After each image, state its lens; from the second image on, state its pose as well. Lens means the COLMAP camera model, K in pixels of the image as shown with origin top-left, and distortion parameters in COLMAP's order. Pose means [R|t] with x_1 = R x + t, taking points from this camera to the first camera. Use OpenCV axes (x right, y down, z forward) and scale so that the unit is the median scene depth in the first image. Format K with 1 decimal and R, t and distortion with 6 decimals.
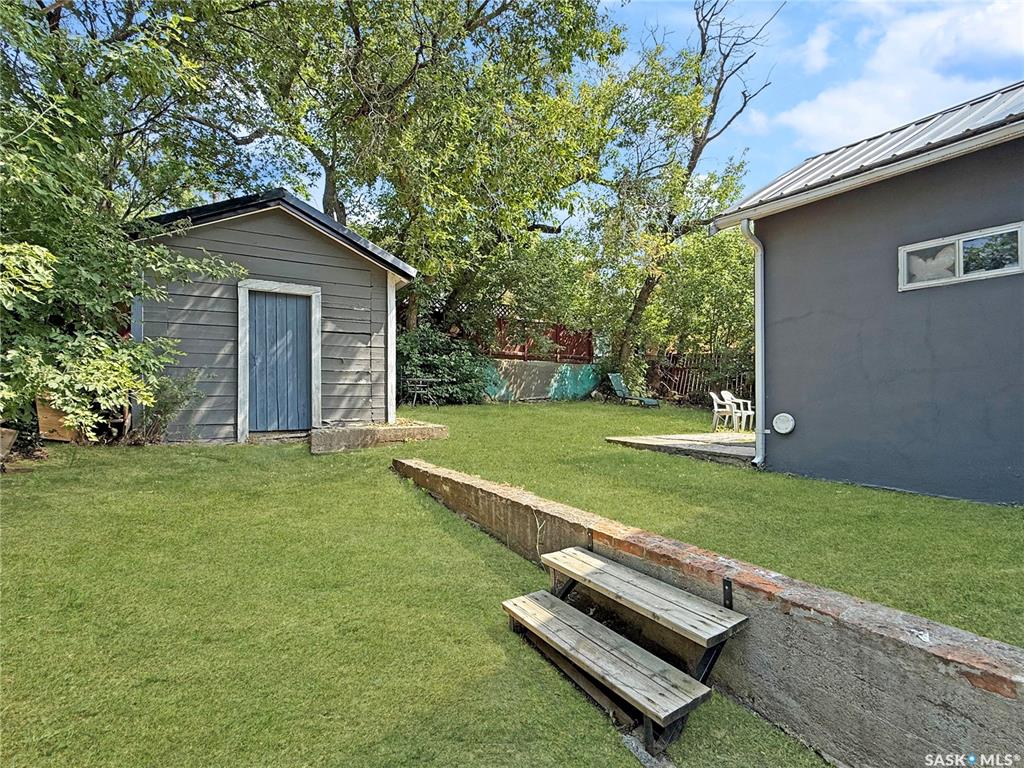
lens RADIAL K [[490.2, 0, 513.2], [0, 490.2, 387.7], [0, 0, 1]] dist [-0.002424, -0.000315]
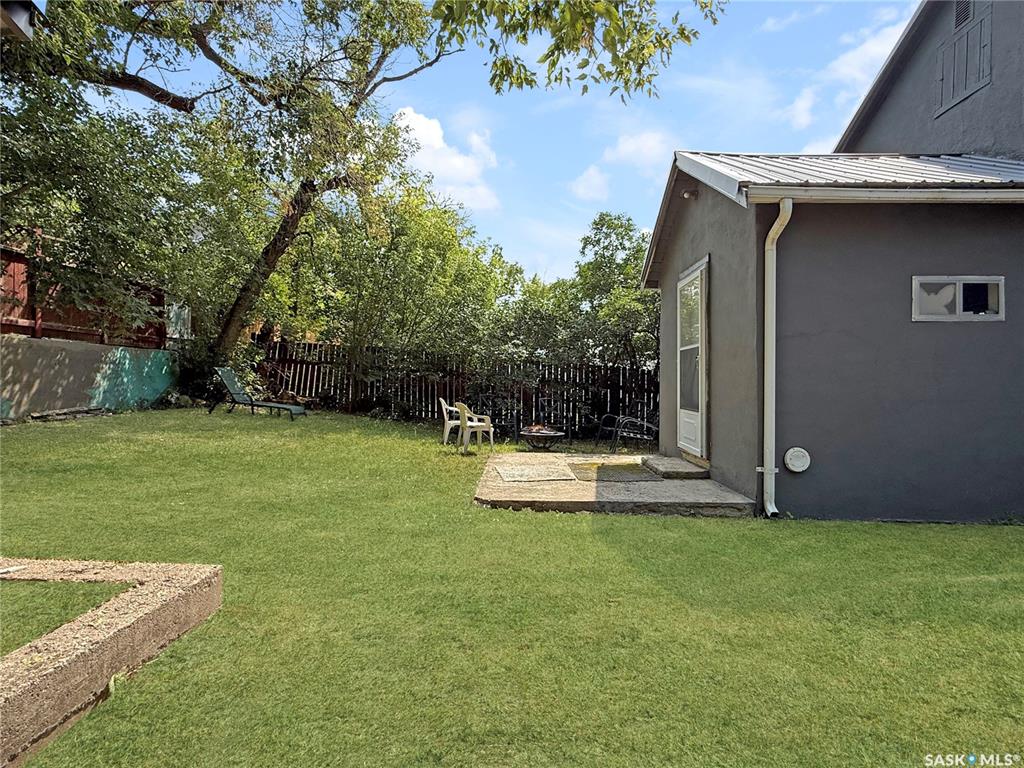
lens RADIAL K [[490.2, 0, 511.9], [0, 490.2, 387.4], [0, 0, 1]] dist [-0.002424, -0.000315]
pose [[0.541175, -0.012571, 0.840816, -0.135670], [-0.011140, 0.999693, 0.022116, -0.020165], [-0.840836, -0.021335, 0.540869, 0.314019]]
